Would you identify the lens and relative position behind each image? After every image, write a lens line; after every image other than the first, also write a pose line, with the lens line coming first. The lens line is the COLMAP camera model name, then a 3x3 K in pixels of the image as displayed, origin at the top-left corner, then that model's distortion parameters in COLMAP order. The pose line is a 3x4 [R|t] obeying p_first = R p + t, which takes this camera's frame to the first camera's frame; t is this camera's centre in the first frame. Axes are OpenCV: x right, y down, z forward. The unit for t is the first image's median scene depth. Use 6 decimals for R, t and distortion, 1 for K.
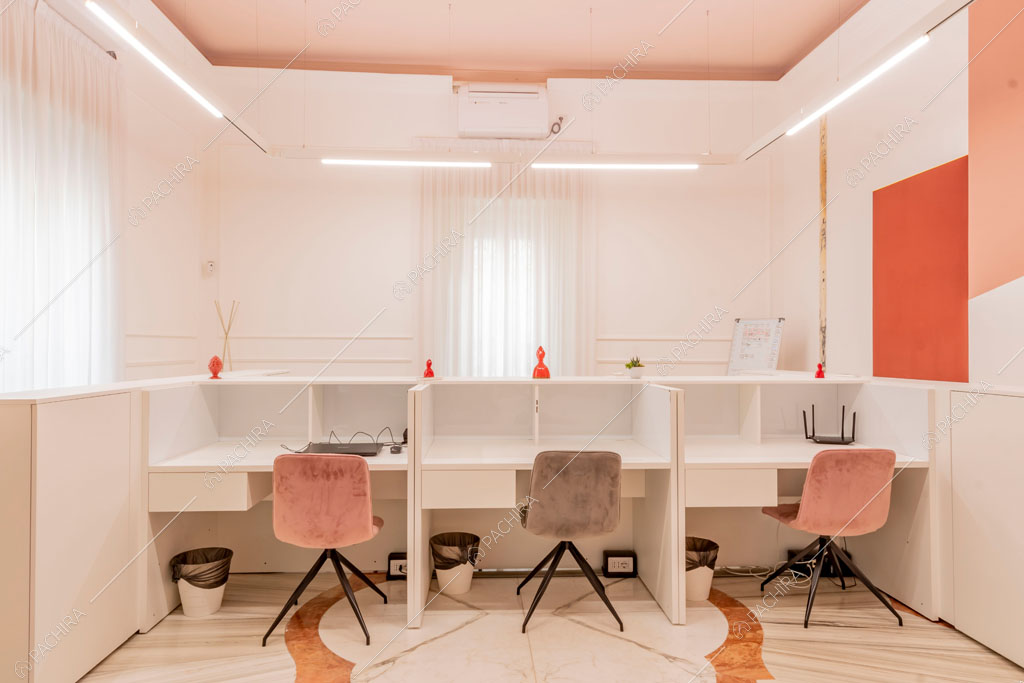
lens RADIAL K [[623.8, 0, 513.7], [0, 623.8, 344.8], [0, 0, 1]] dist [0.006352, -0.000035]
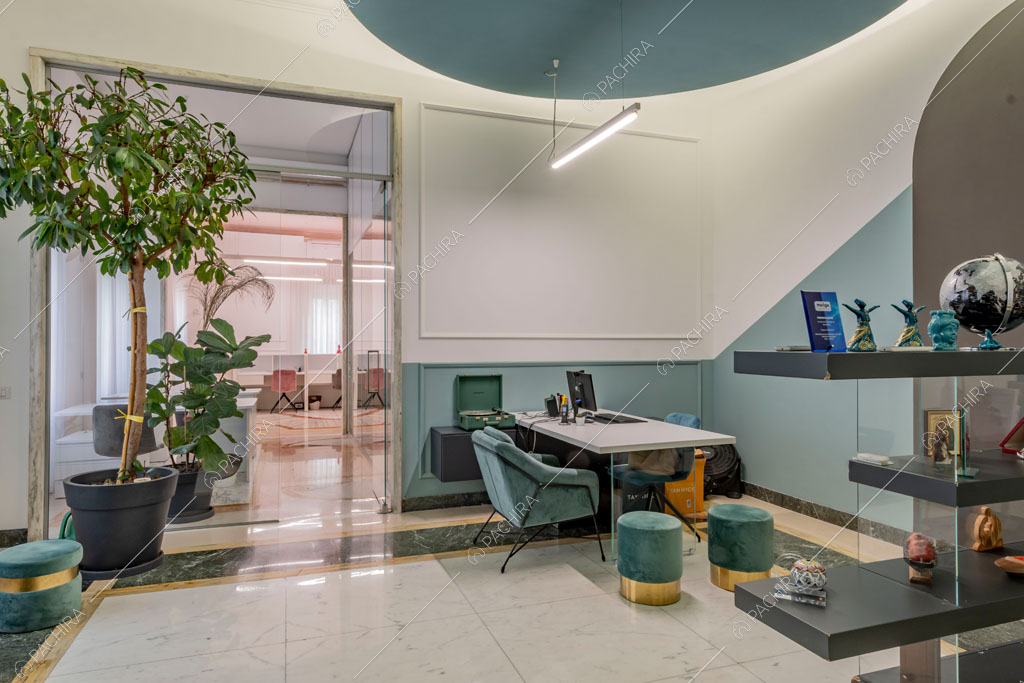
lens RADIAL K [[623.8, 0, 513.7], [0, 623.8, 344.8], [0, 0, 1]] dist [0.006352, -0.000035]
pose [[0.957281, 0.000772, 0.289158, -0.034700], [-0.007951, 0.999689, 0.023653, -0.098651], [-0.289050, -0.024942, 0.956989, -3.036740]]
